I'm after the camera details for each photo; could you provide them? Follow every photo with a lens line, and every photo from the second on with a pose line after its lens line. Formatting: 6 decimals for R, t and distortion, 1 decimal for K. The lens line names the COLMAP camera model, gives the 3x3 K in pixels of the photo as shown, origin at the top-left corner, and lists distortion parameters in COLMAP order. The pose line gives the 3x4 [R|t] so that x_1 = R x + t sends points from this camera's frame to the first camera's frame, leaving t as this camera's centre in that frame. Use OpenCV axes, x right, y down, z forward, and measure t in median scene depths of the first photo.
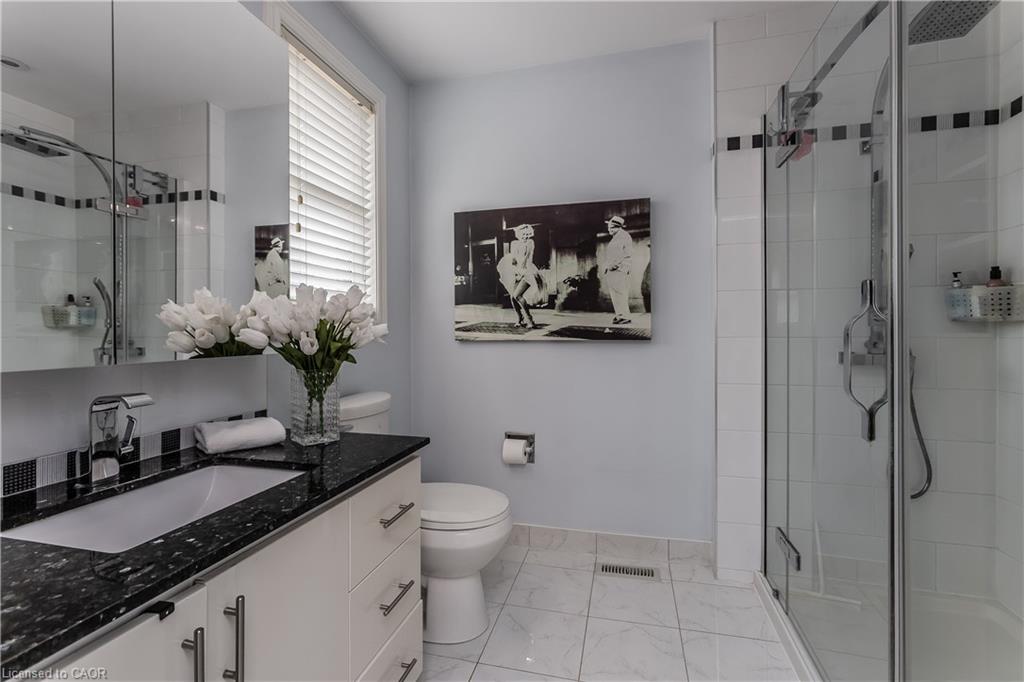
lens RADIAL K [[467.1, 0, 506.8], [0, 467.1, 332.9], [0, 0, 1]] dist [-0.001656, -0.000006]
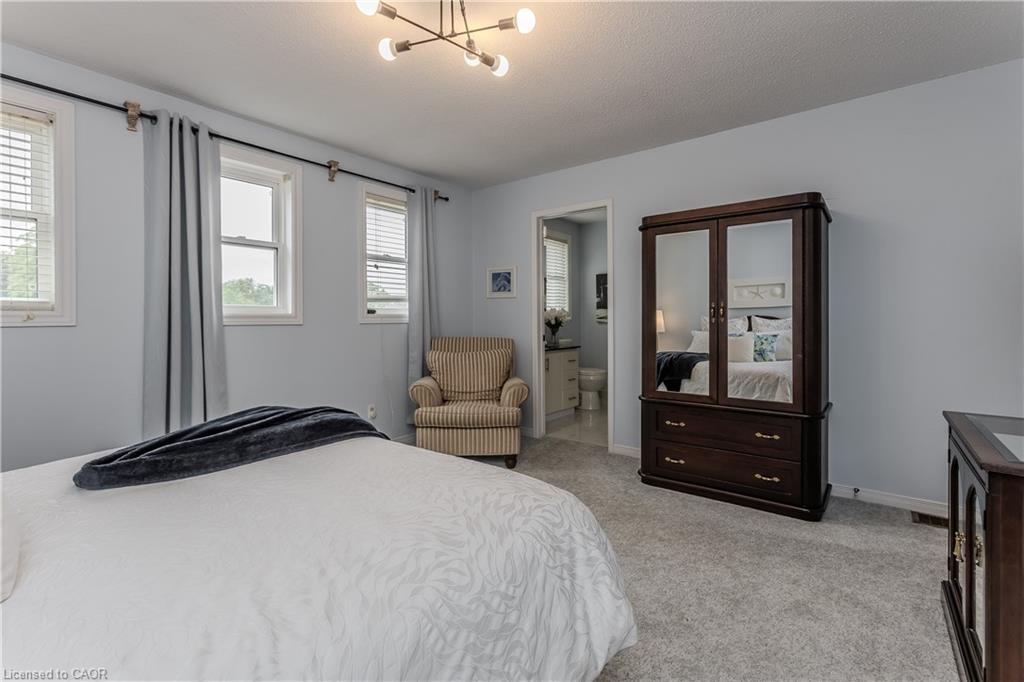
lens RADIAL K [[467.1, 0, 506.8], [0, 467.1, 332.9], [0, 0, 1]] dist [-0.001656, -0.000006]
pose [[0.917263, 0.004473, -0.398258, 0.539458], [0.005313, 0.999711, 0.023466, 0.012435], [0.398248, -0.023640, 0.916973, -1.856645]]
